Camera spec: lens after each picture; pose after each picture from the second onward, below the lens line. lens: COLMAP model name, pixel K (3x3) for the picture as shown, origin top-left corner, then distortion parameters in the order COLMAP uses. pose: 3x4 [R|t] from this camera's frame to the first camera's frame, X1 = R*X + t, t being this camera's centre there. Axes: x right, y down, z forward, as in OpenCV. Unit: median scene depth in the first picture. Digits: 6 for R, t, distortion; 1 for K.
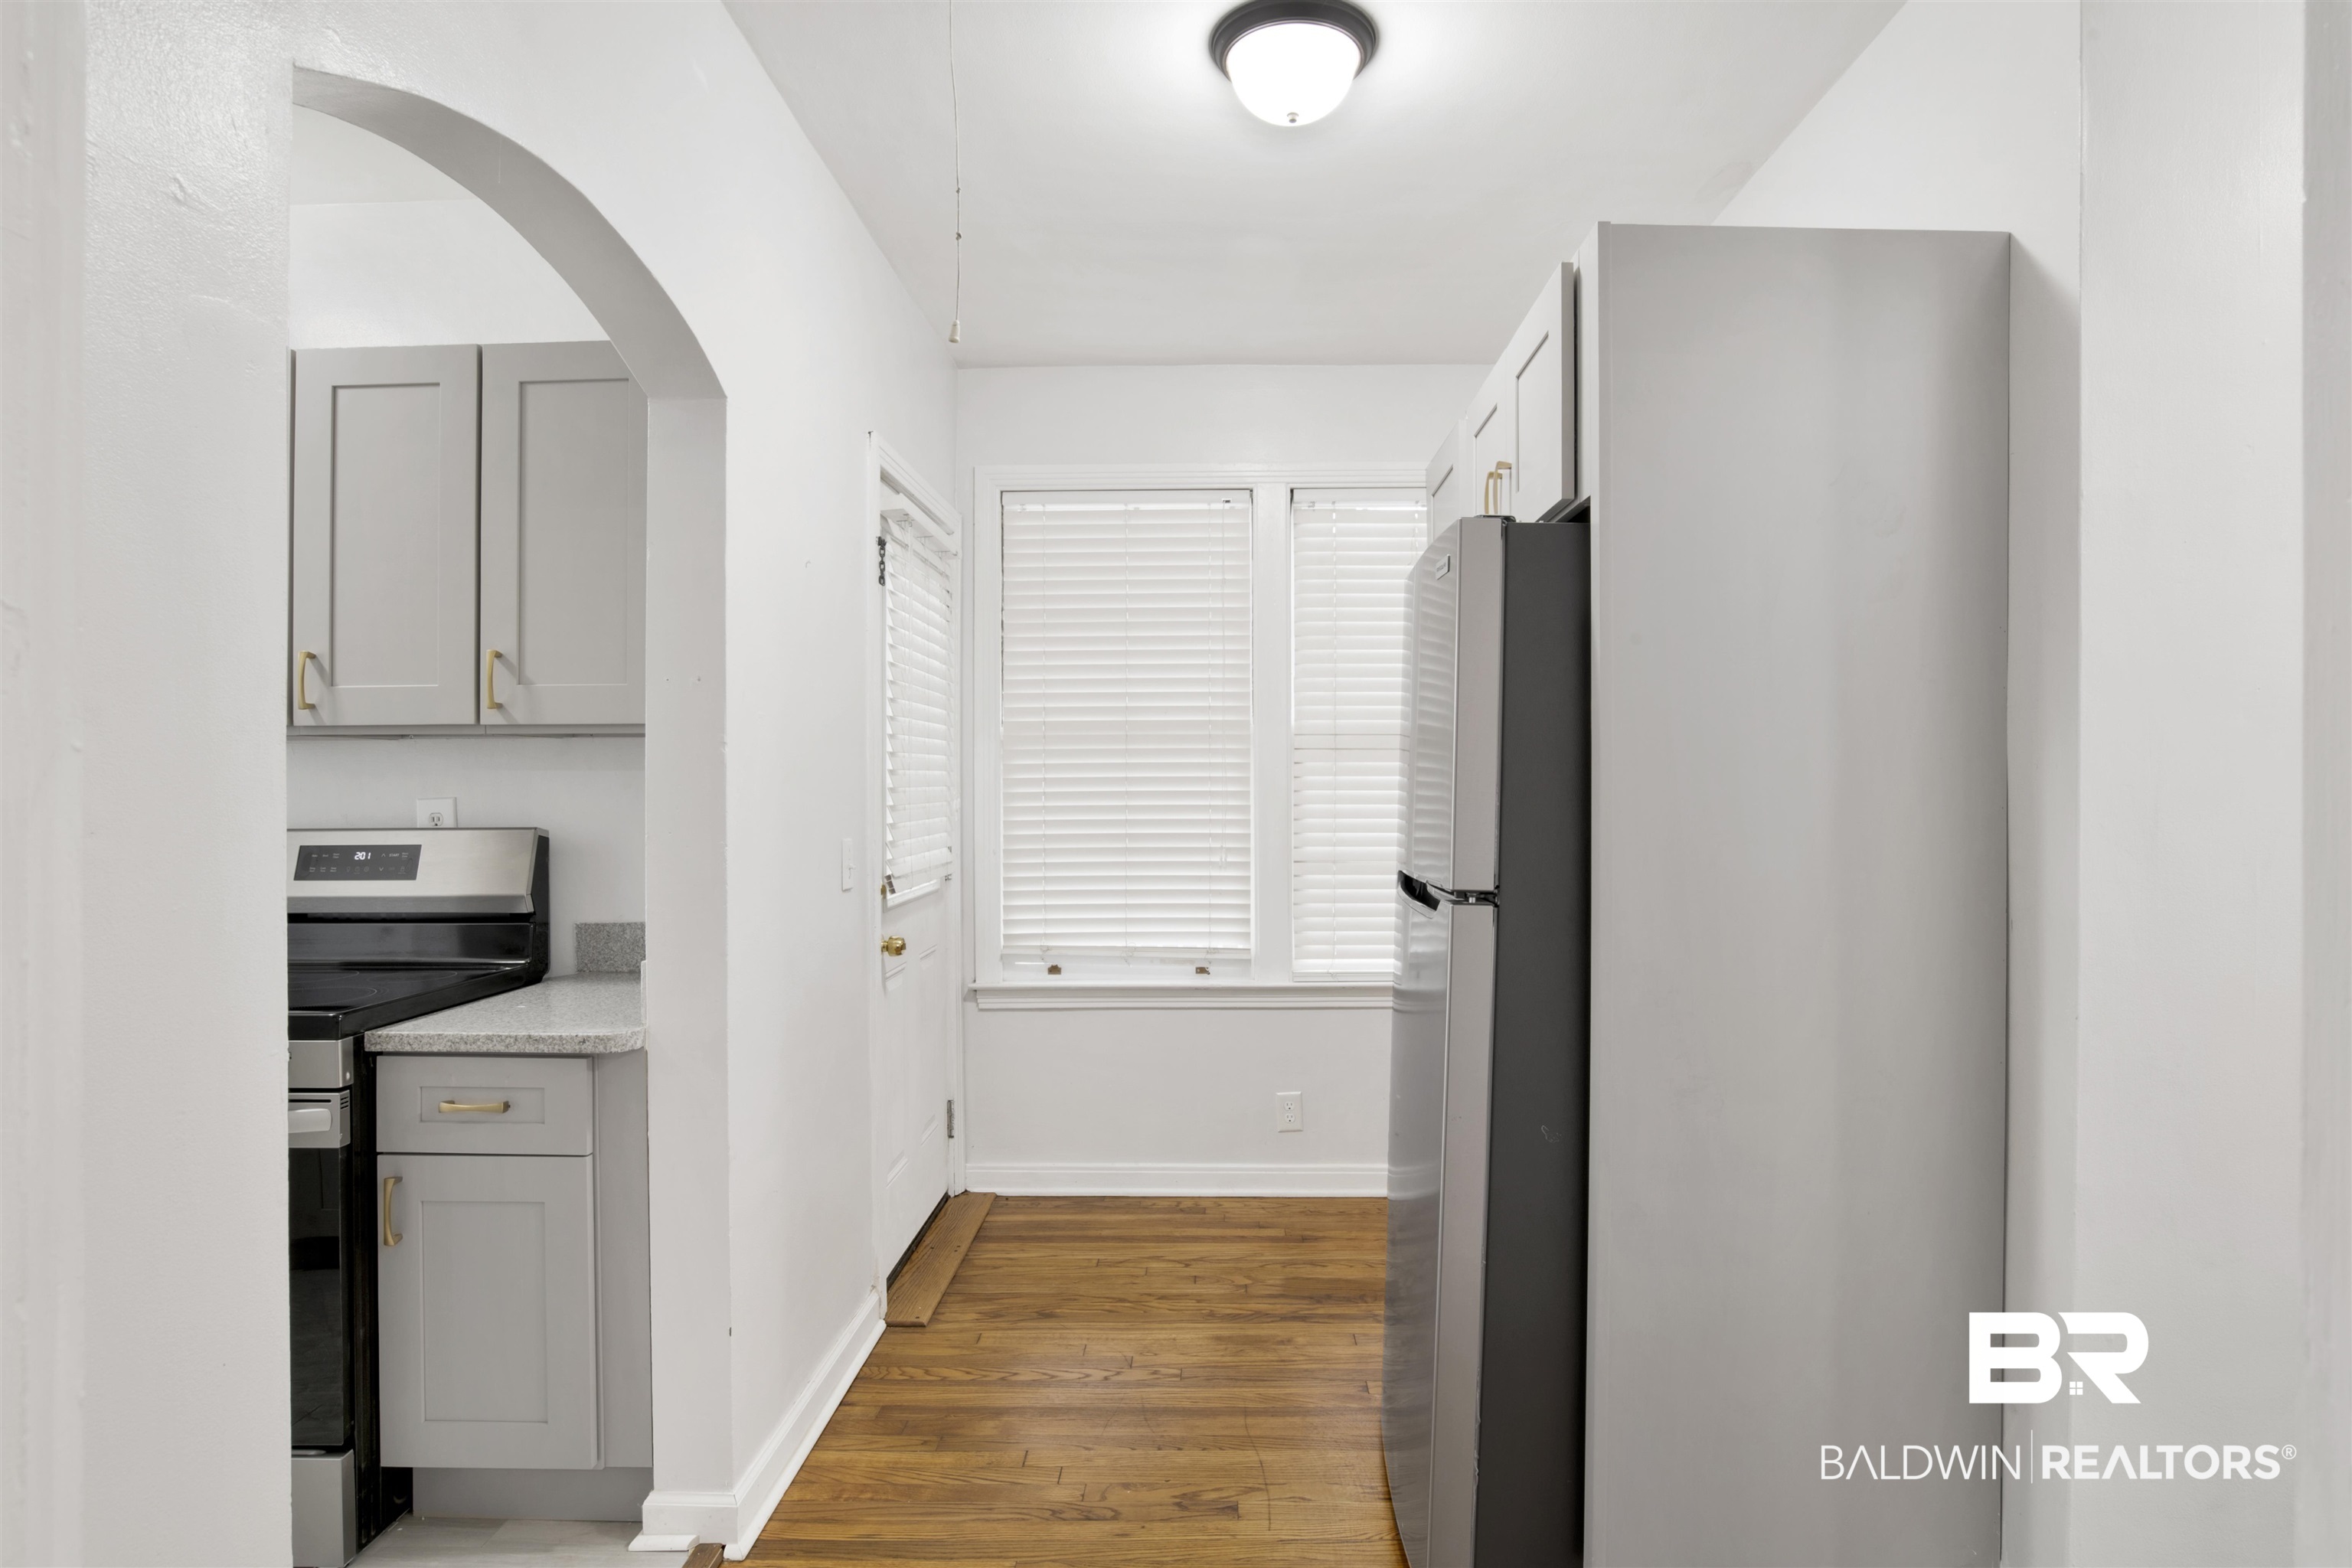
lens RADIAL K [[1234.3, 0, 1171.4], [0, 1234.3, 764.7], [0, 0, 1]] dist [-0.040113, 0.012383]
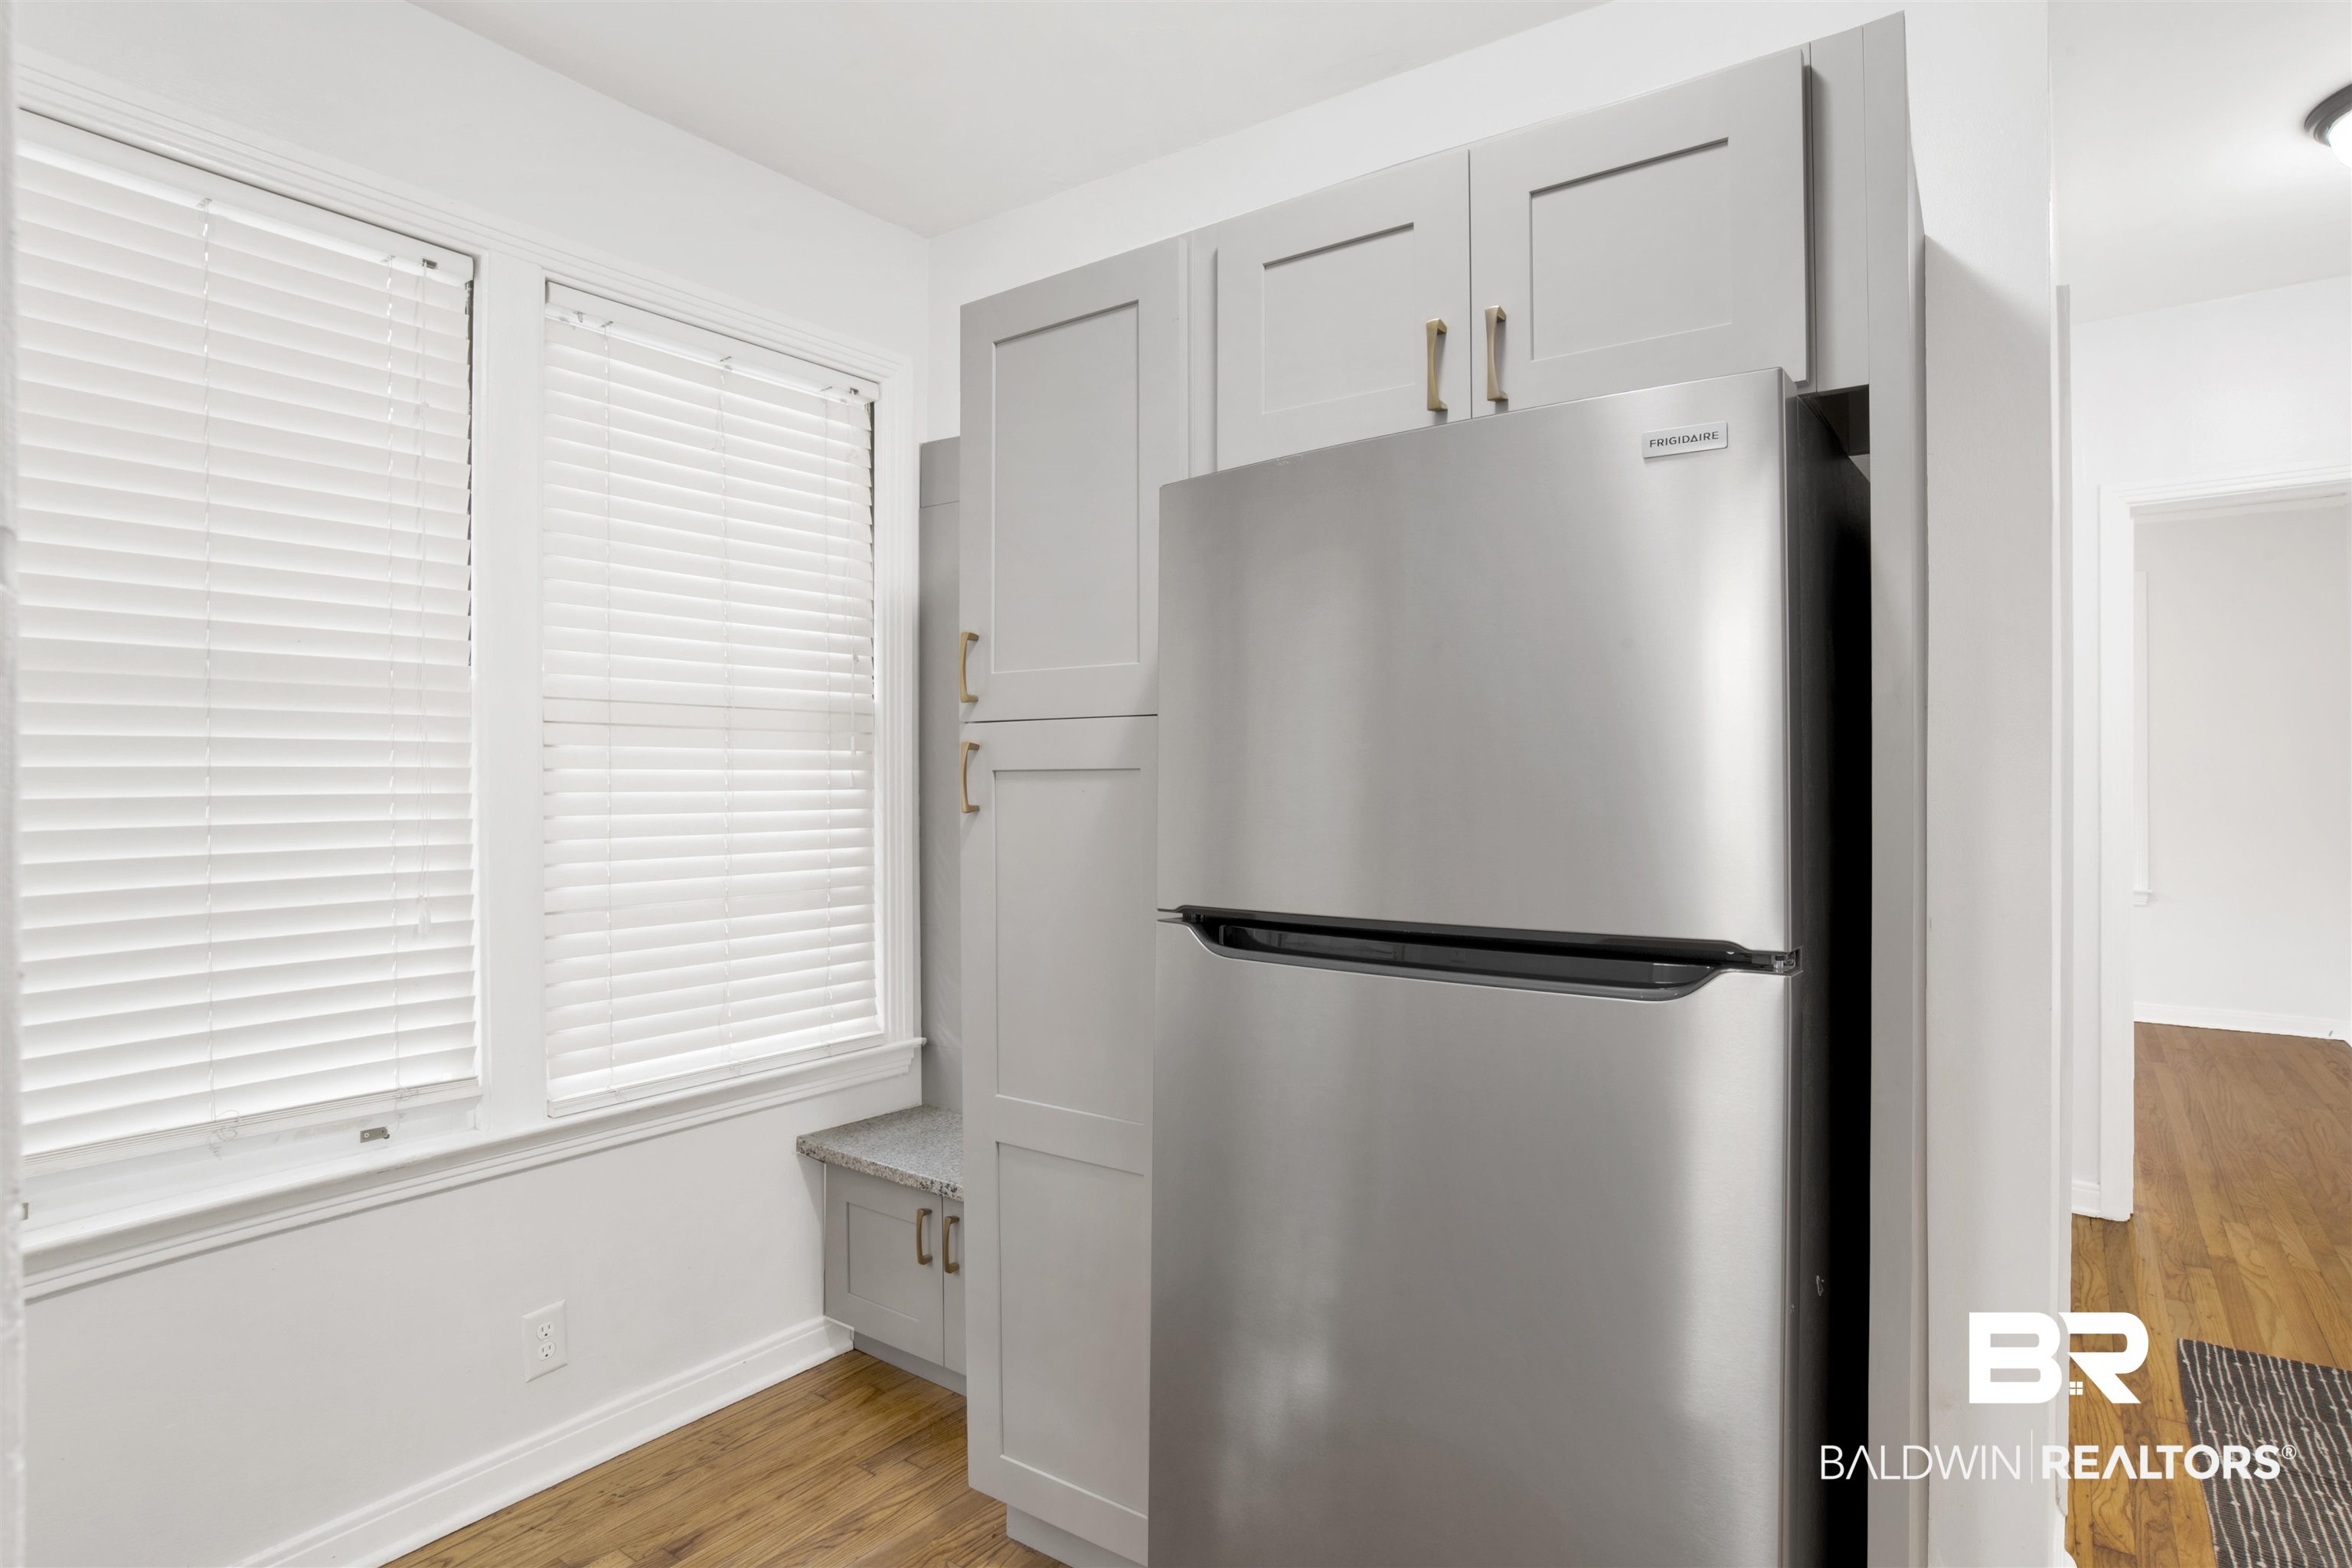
lens RADIAL K [[1234.3, 0, 1174.4], [0, 1234.3, 778.0], [0, 0, 1]] dist [-0.040113, 0.012383]
pose [[0.560842, 0.002985, 0.827918, -0.214900], [-0.002367, 0.999995, -0.002002, 0.014516], [-0.827920, -0.000837, 0.560846, 0.427844]]
